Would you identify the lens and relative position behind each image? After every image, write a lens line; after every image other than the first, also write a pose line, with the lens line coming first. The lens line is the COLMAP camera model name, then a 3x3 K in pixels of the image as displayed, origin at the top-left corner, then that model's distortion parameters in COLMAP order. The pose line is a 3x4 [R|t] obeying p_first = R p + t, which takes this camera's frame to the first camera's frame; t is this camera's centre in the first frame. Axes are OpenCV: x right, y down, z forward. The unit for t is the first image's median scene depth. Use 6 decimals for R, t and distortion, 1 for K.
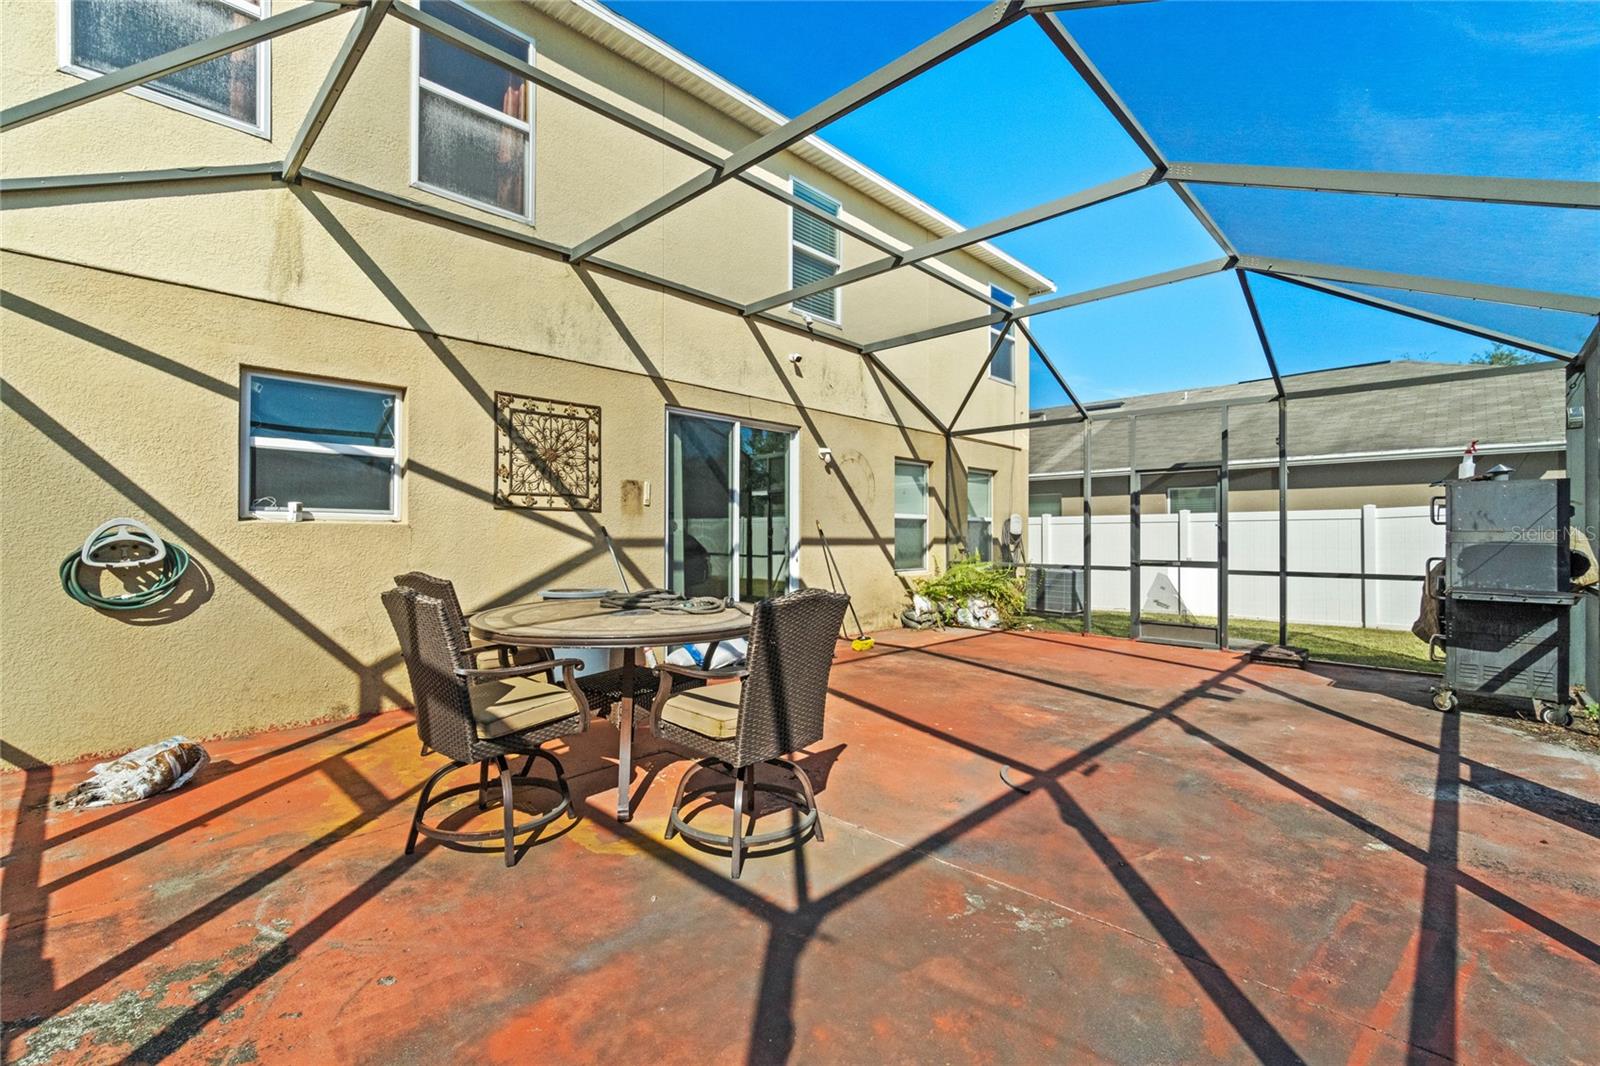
lens RADIAL K [[669.8, 0, 800.0], [0, 669.8, 533.0], [0, 0, 1]] dist [0.000163, 0.000140]
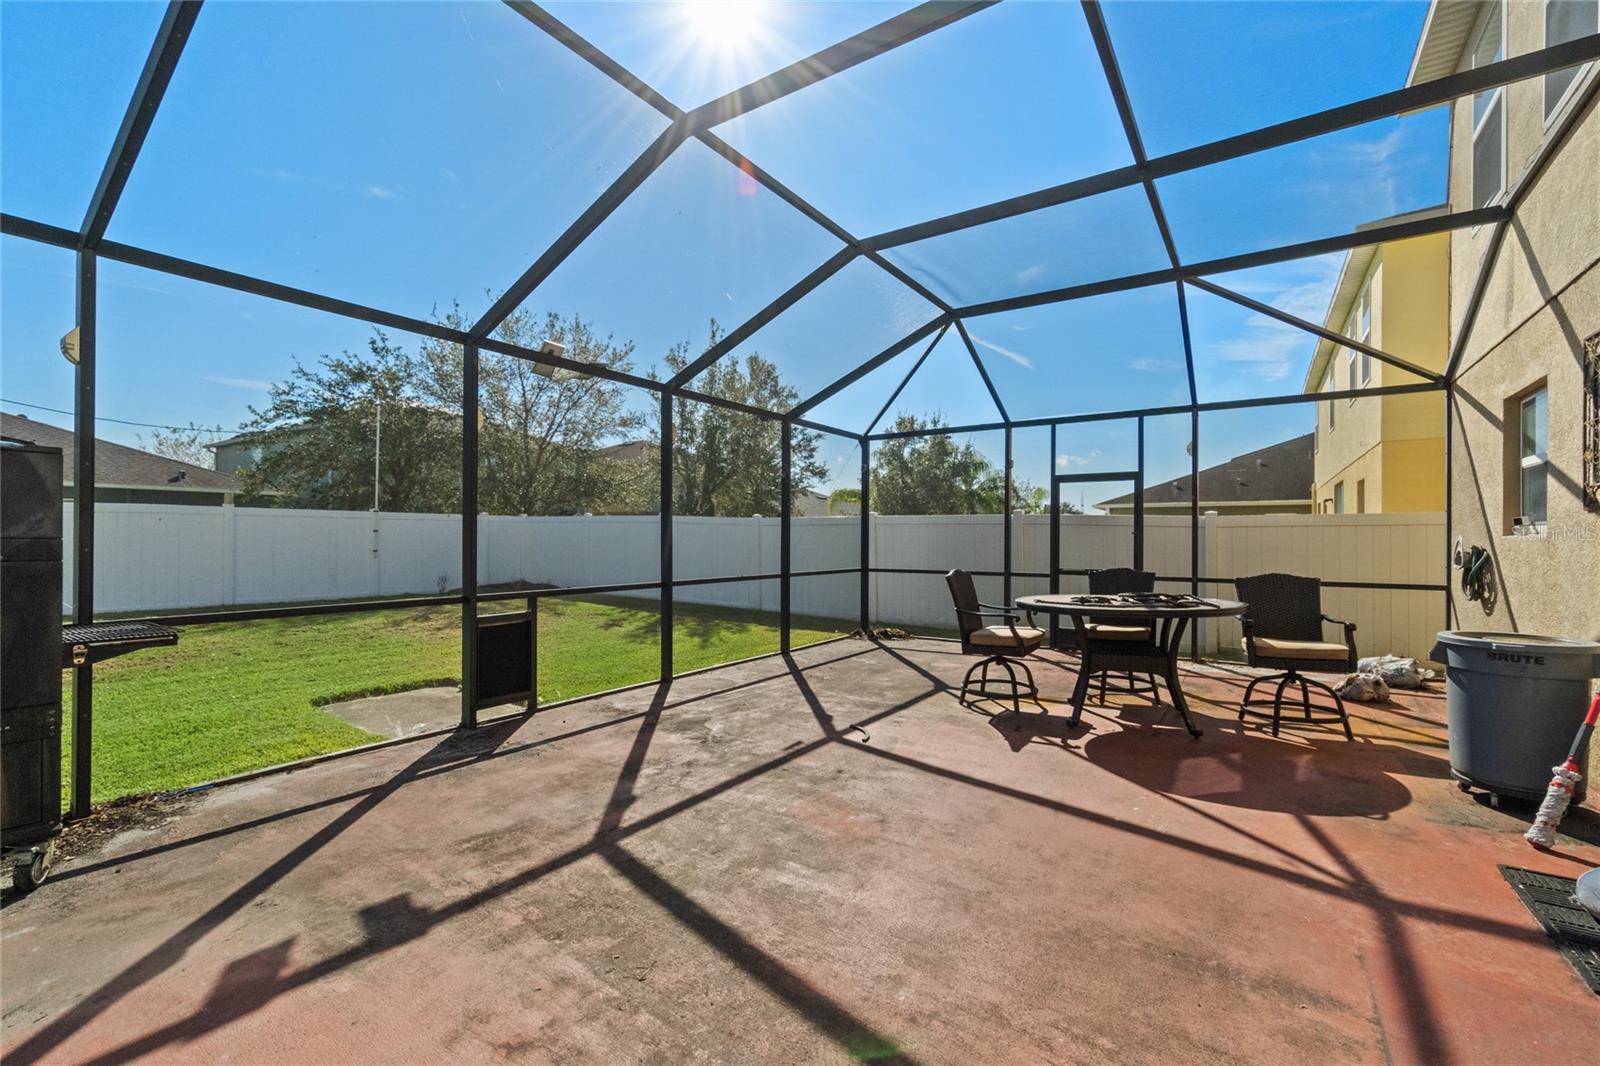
lens RADIAL K [[688.3, 0, 794.0], [0, 688.3, 533.6], [0, 0, 1]] dist [-0.001181, 0.000494]
pose [[-0.985235, -0.006429, -0.171088, 0.677637], [-0.005740, 0.999973, -0.004523, -0.012296], [0.171113, -0.003474, -0.985245, 2.309433]]
